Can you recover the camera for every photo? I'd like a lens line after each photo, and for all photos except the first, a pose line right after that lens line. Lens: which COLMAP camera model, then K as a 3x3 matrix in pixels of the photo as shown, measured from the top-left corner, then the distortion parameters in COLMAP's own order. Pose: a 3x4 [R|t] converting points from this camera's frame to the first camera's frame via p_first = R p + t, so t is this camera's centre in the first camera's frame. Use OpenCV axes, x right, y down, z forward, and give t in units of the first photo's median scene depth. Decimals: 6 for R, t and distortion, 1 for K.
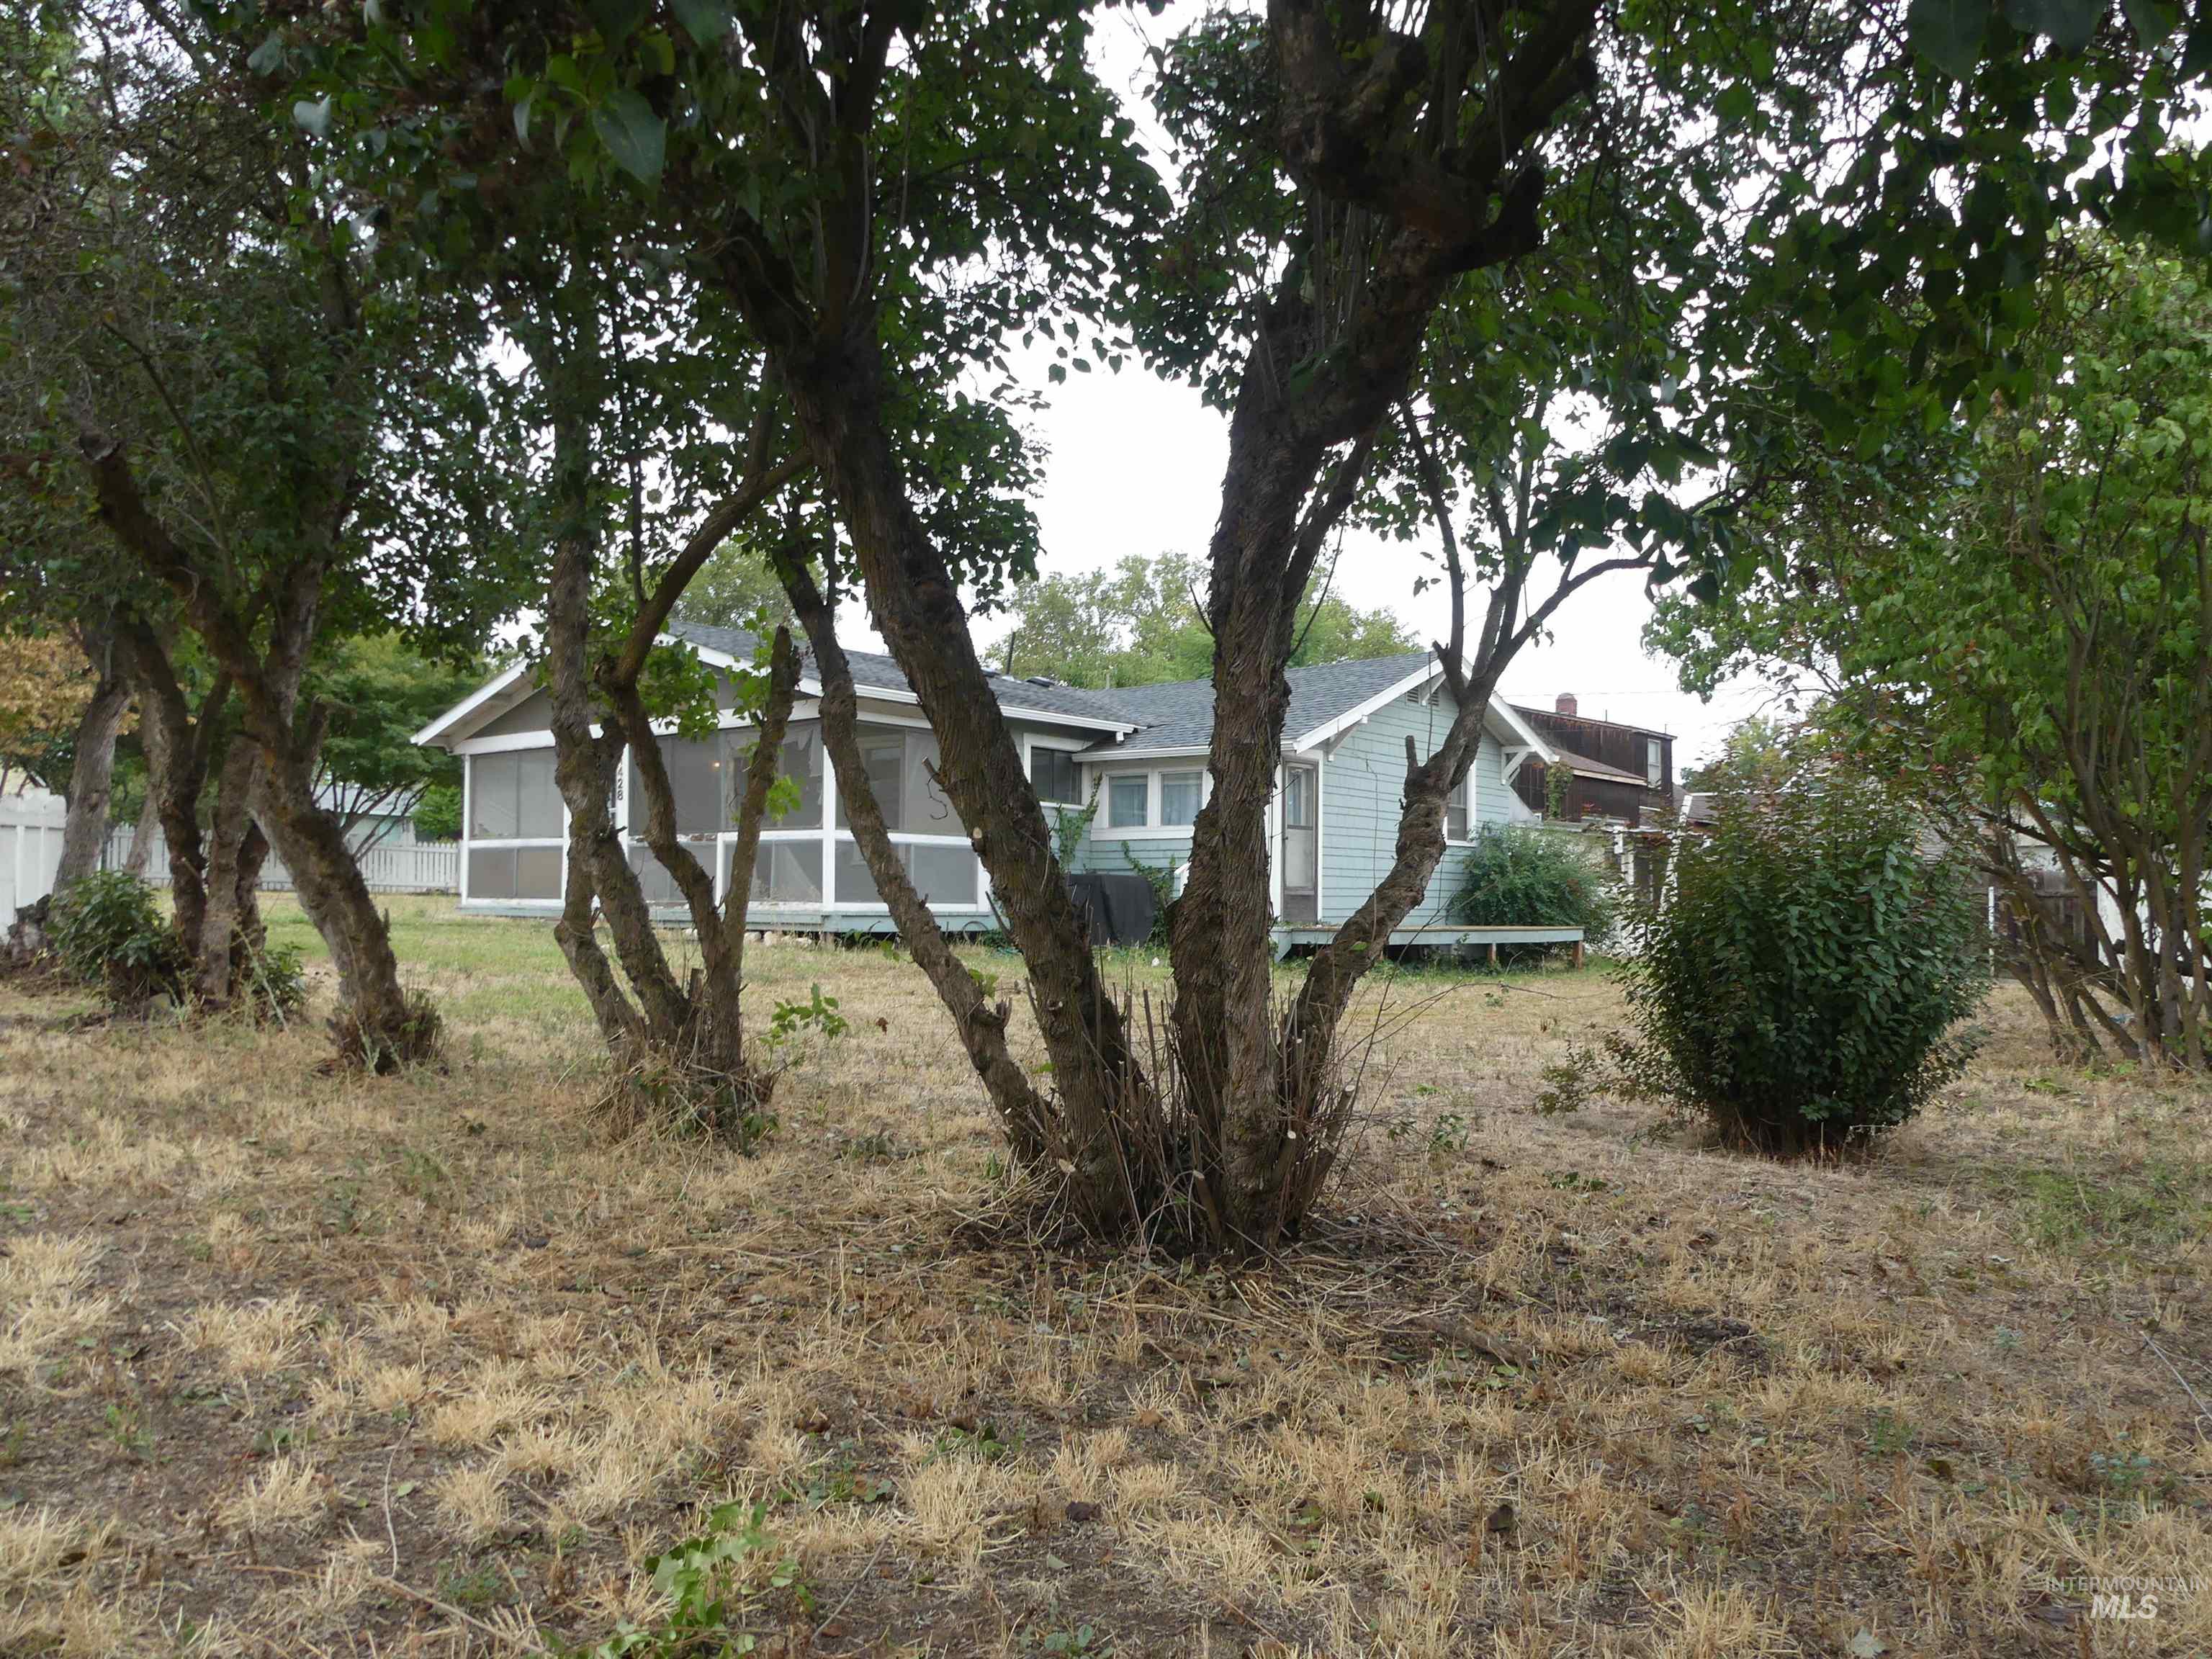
lens RADIAL K [[1670.4, 0, 1095.2], [0, 1670.4, 838.5], [0, 0, 1]] dist [-0.036786, 0.035556]
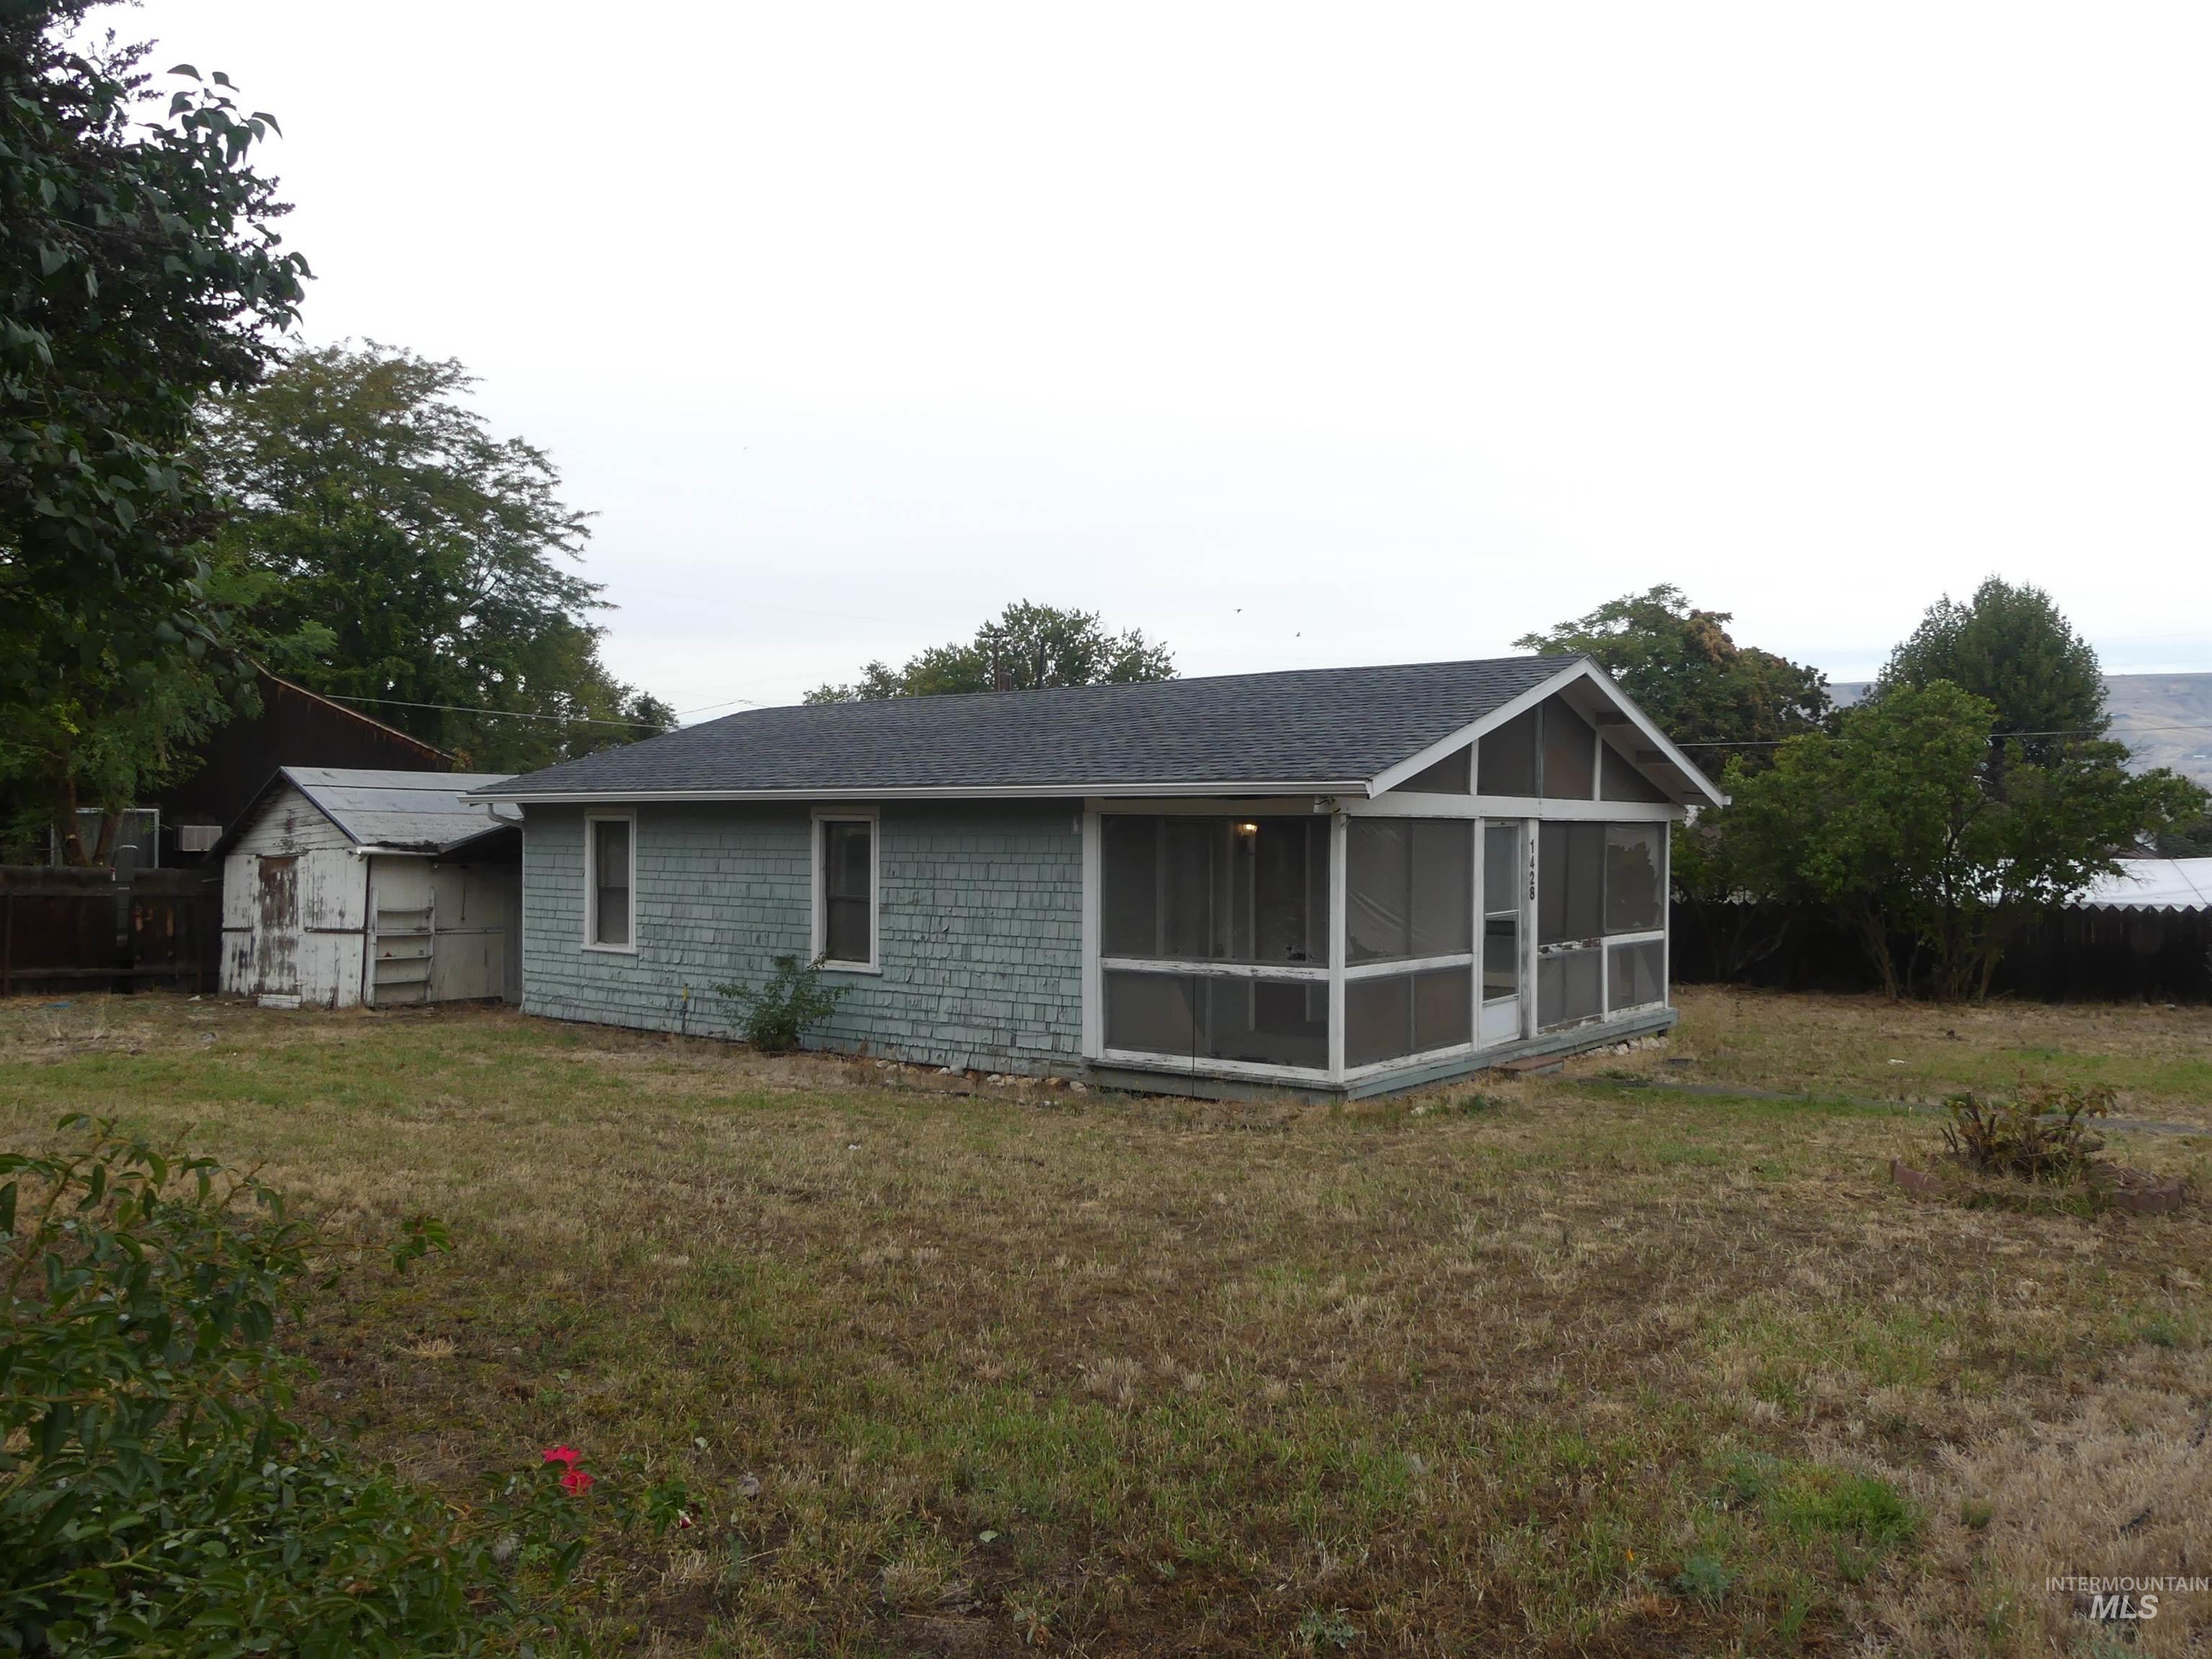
lens RADIAL K [[1670.4, 0, 1128.7], [0, 1670.4, 854.2], [0, 0, 1]] dist [-0.036786, 0.035556]
pose [[-0.047677, -0.022166, 0.998617, -0.987652], [-0.047822, 0.998658, 0.019884, -0.047604], [-0.997717, -0.046808, -0.048674, 1.166167]]
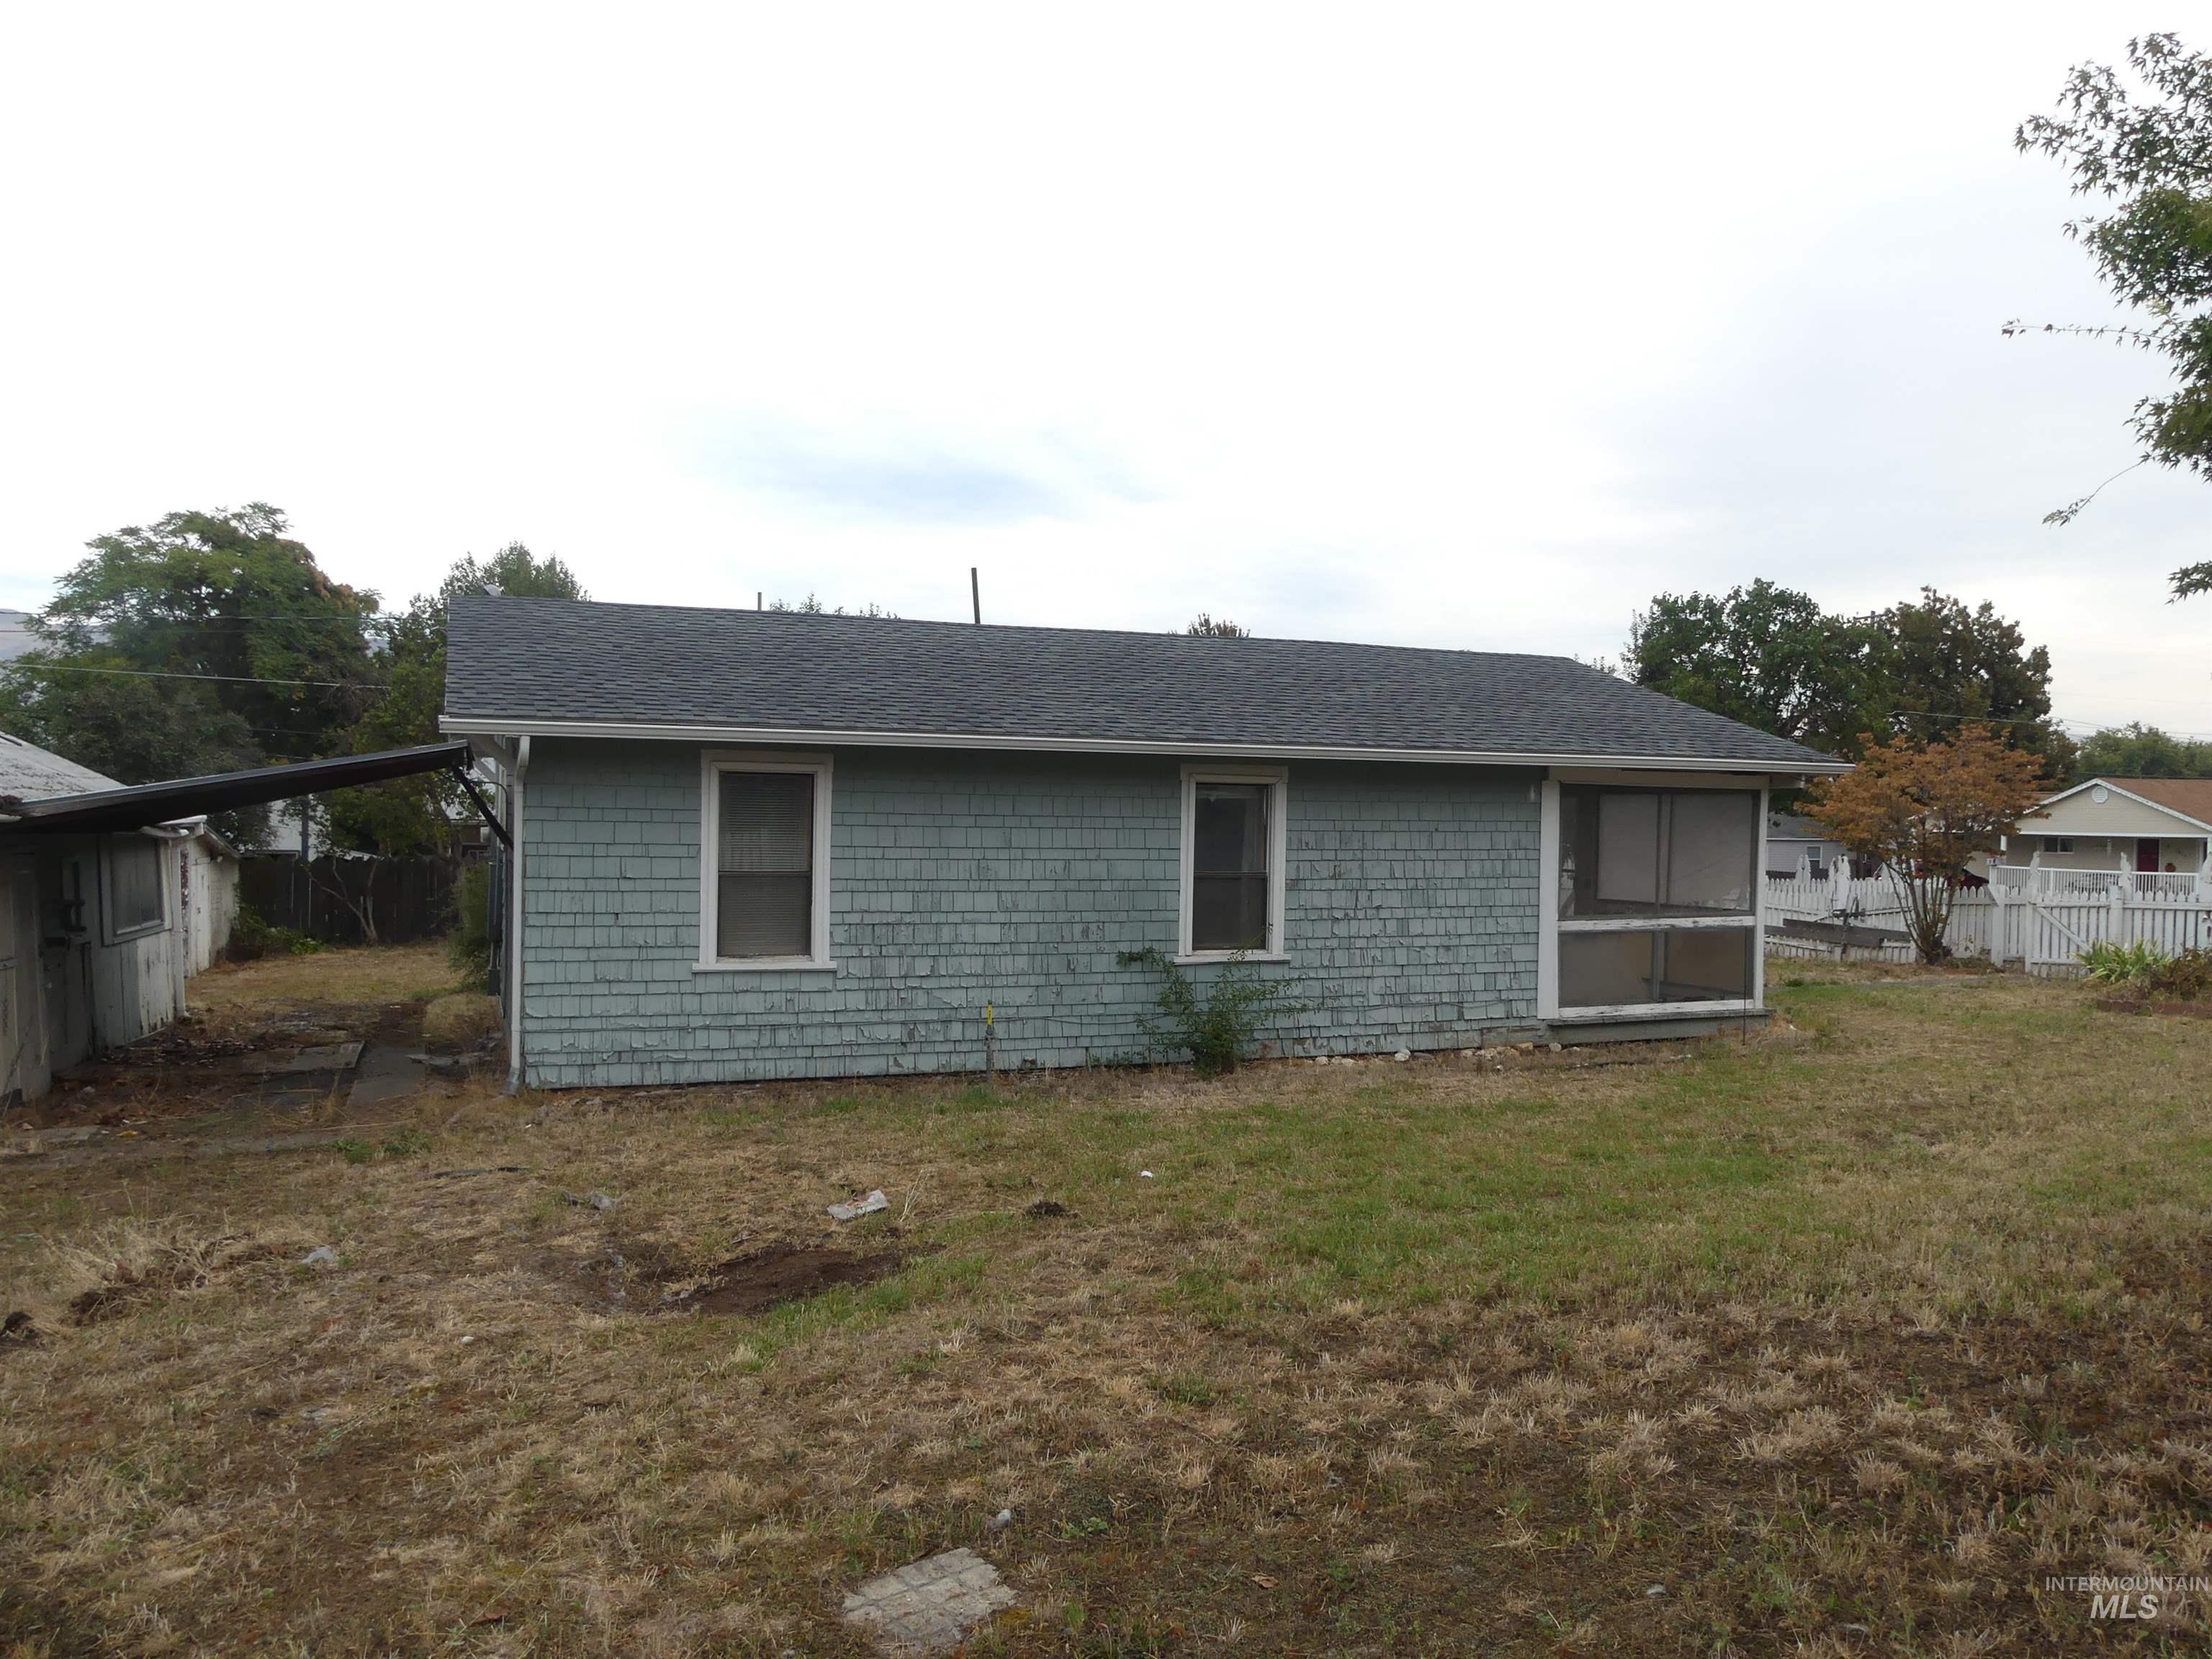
lens RADIAL K [[1670.4, 0, 1122.8], [0, 1670.4, 861.6], [0, 0, 1]] dist [-0.036786, 0.035556]
pose [[-0.877770, -0.041895, 0.477247, -0.498169], [-0.045959, 0.998938, 0.003163, -0.011818], [-0.476873, -0.019157, -0.878763, 1.827144]]
